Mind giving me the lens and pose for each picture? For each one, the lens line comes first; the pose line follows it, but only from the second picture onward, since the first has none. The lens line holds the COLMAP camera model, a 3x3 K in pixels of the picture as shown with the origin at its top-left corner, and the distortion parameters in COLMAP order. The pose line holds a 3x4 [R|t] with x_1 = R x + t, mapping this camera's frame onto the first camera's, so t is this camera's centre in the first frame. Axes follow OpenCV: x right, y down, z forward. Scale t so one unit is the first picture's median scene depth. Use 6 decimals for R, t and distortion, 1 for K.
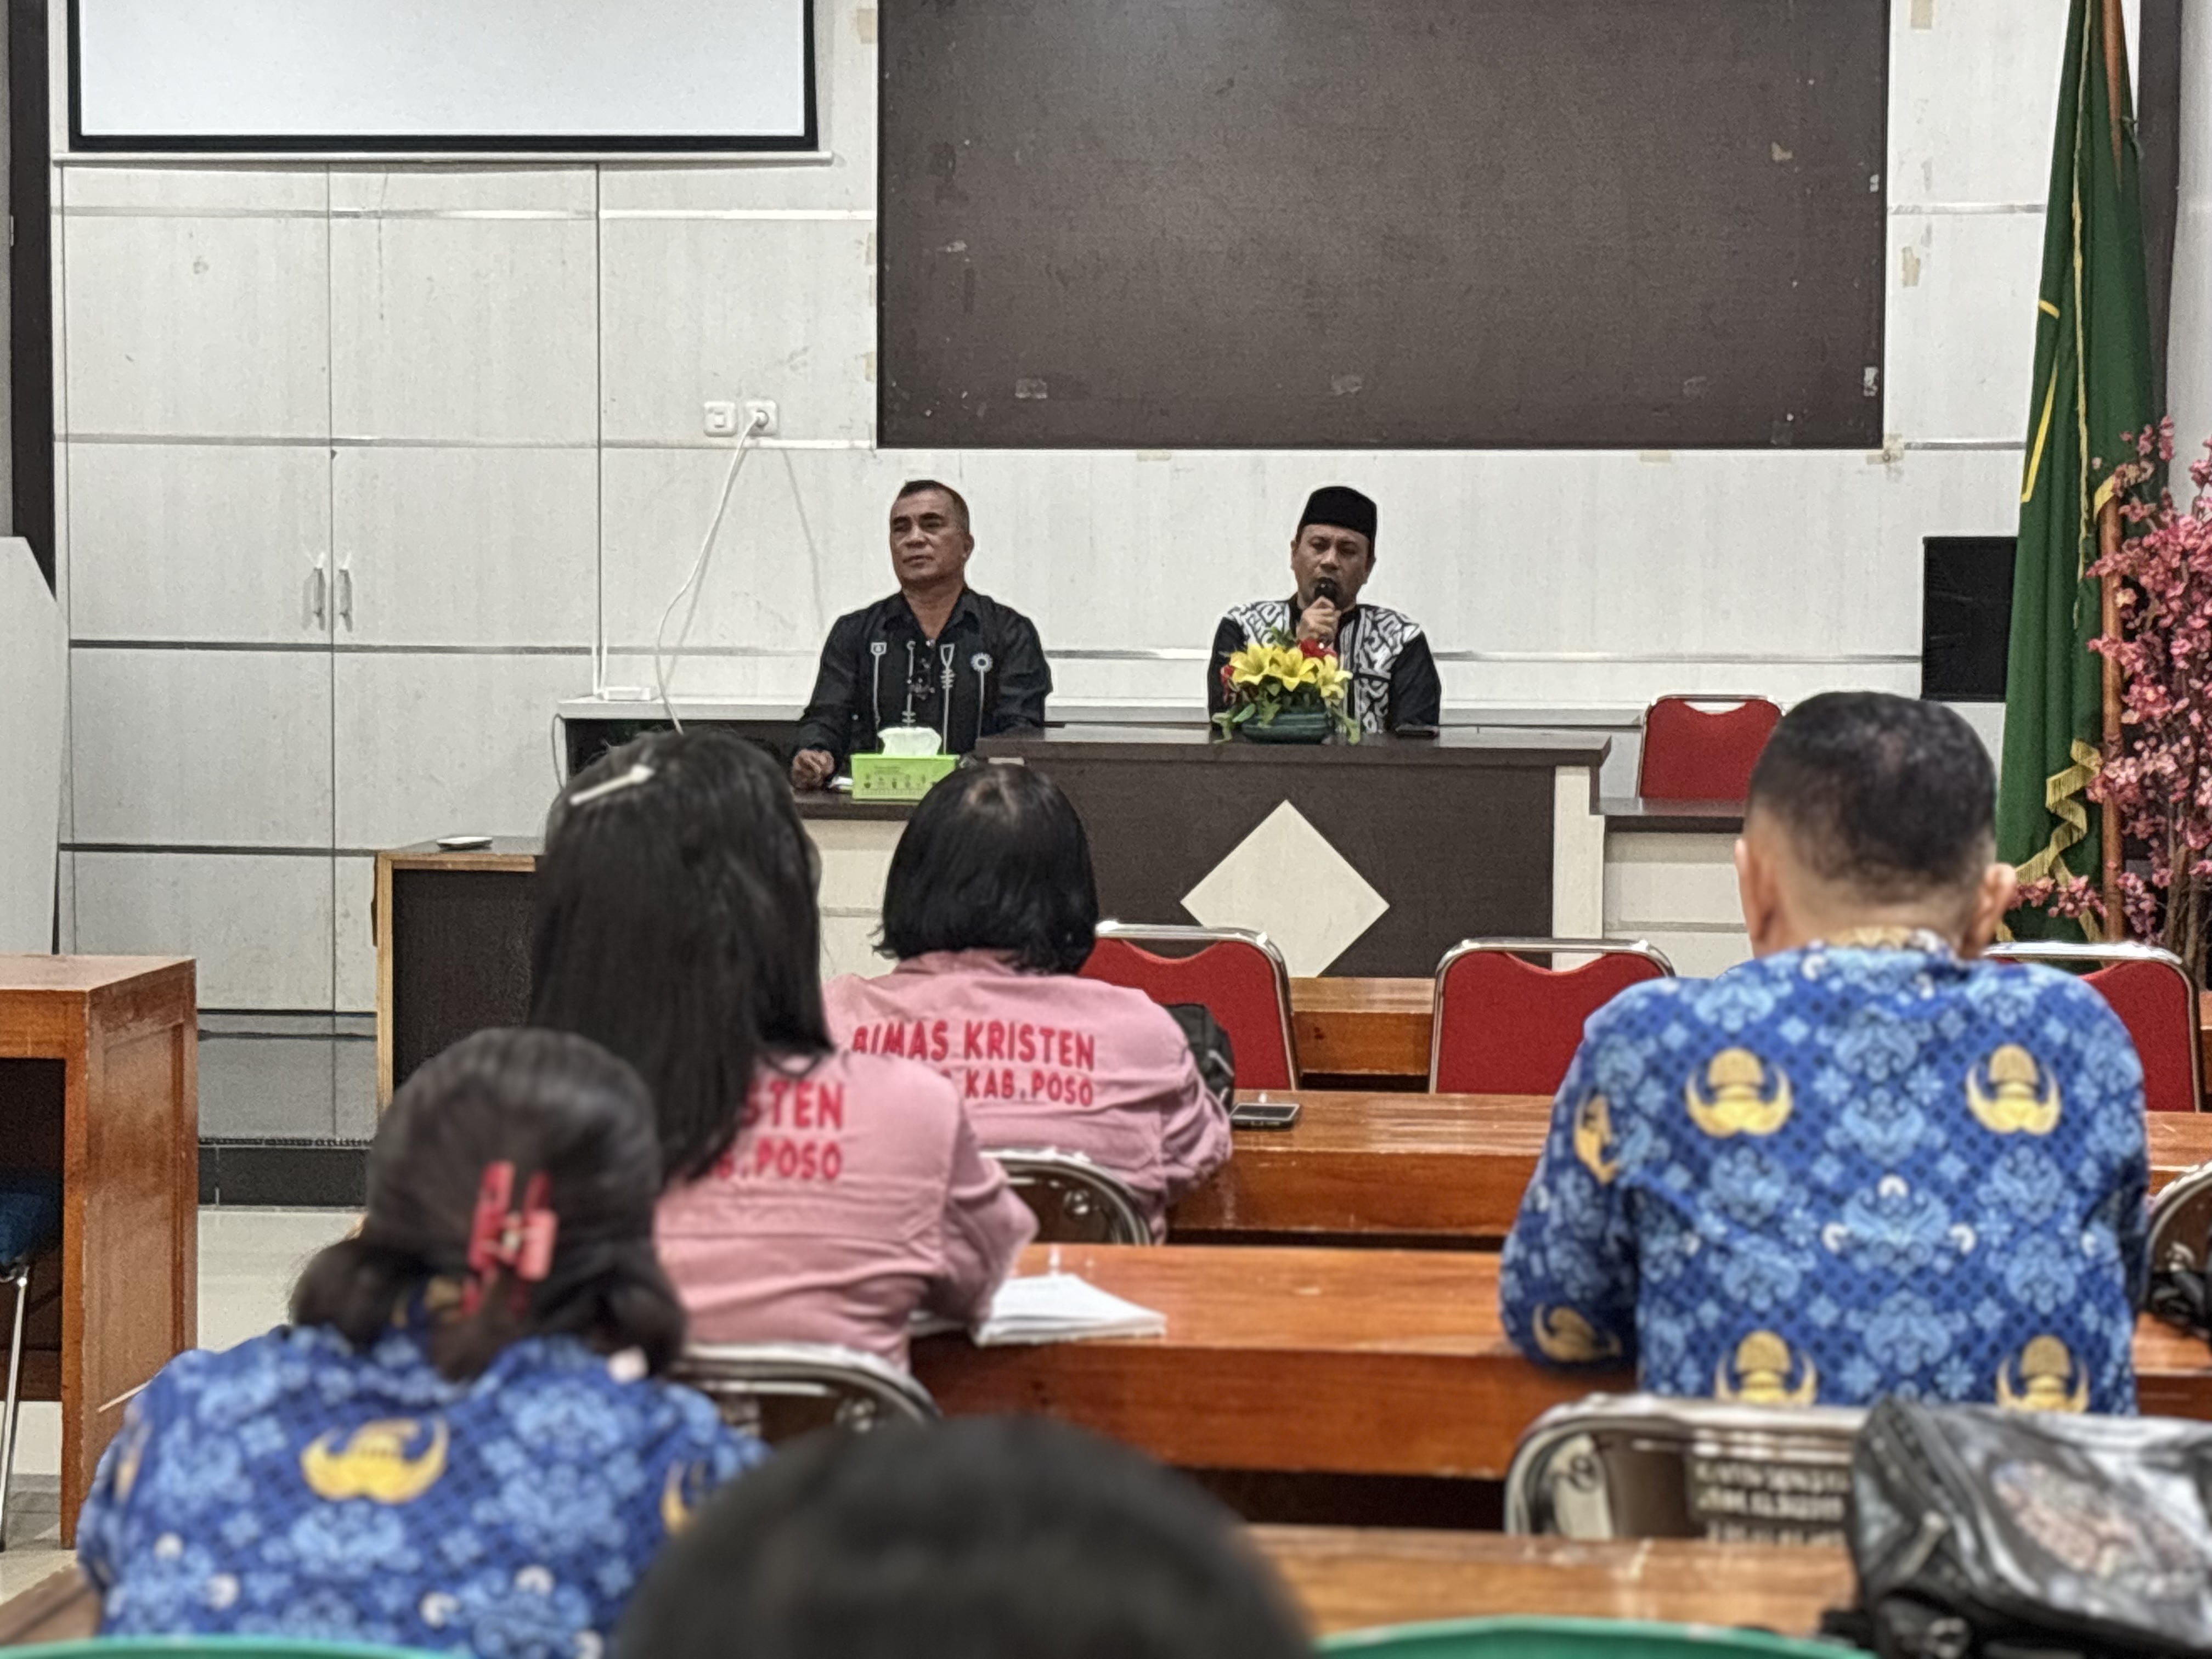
lens RADIAL K [[5359.2, 0, 1109.0], [0, 5359.2, 824.8], [0, 0, 1]] dist [0.199665, 0.000000]
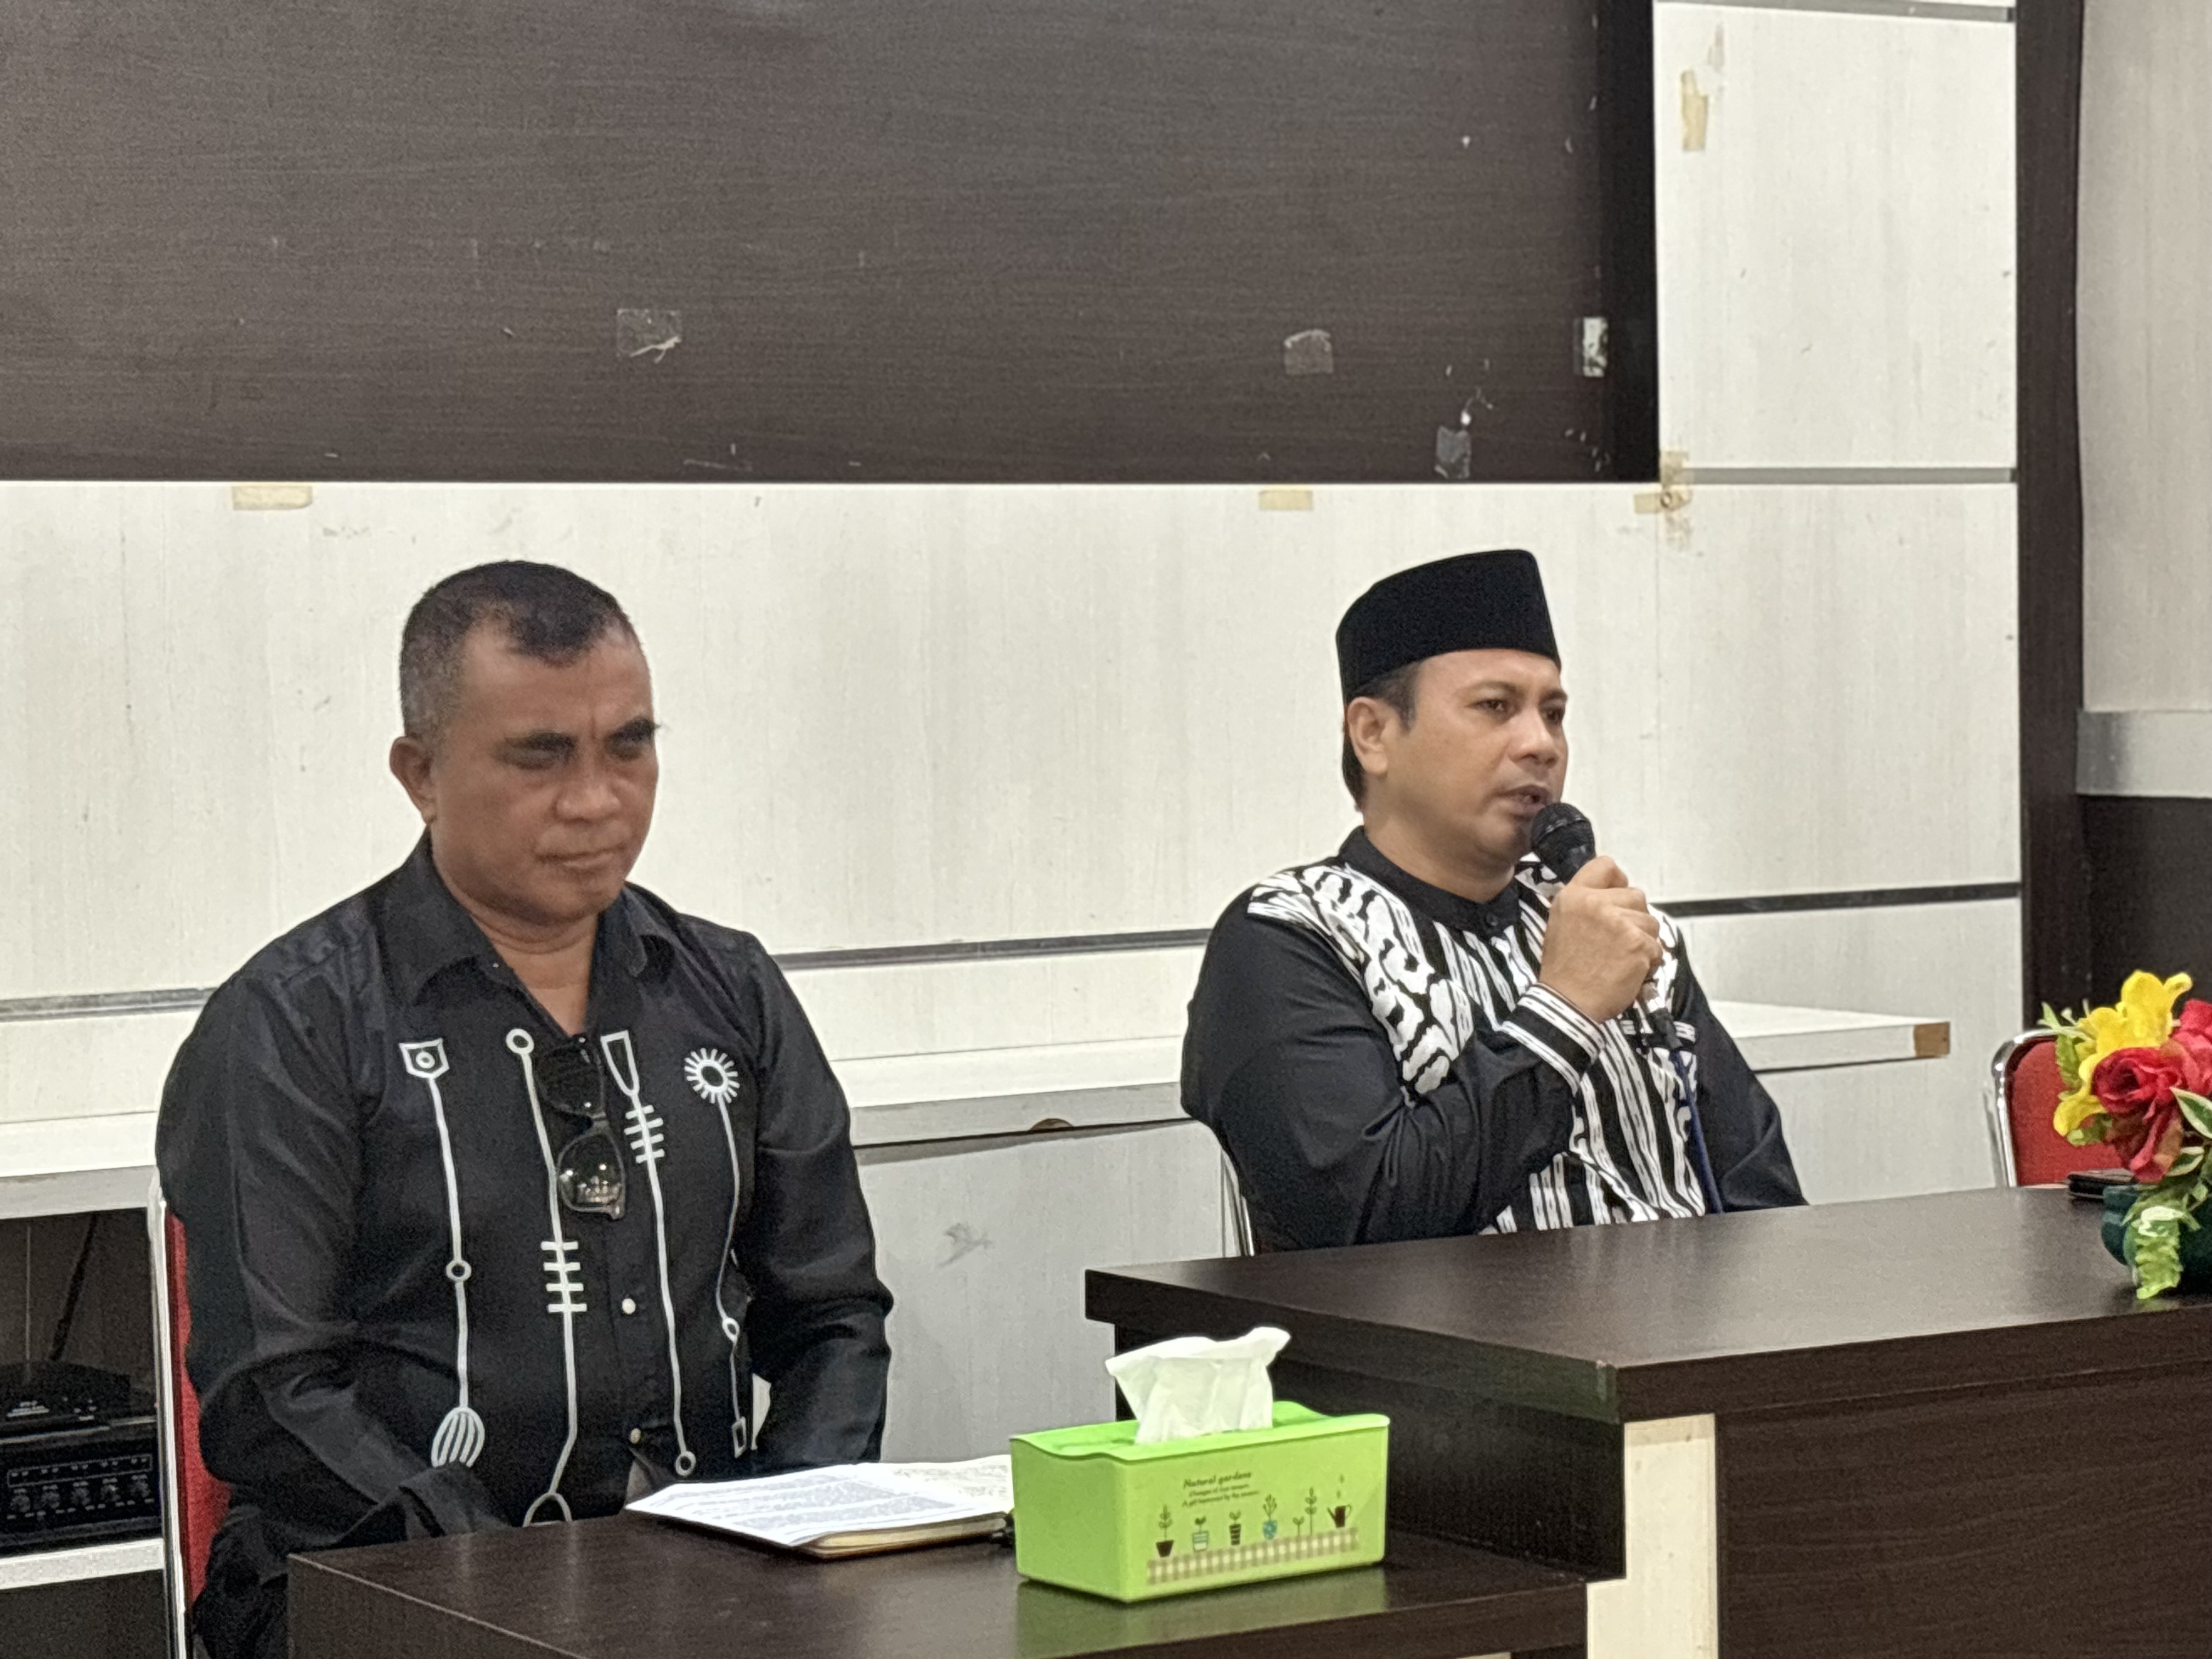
lens RADIAL K [[5359.2, 0, 1105.8], [0, 5359.2, 832.7], [0, 0, 1]] dist [0.199665, 0.000000]
pose [[0.765762, -0.041577, 0.641778, -0.210110], [0.050189, 0.998728, 0.004817, -0.042961], [-0.641162, 0.028522, 0.766875, 0.659800]]
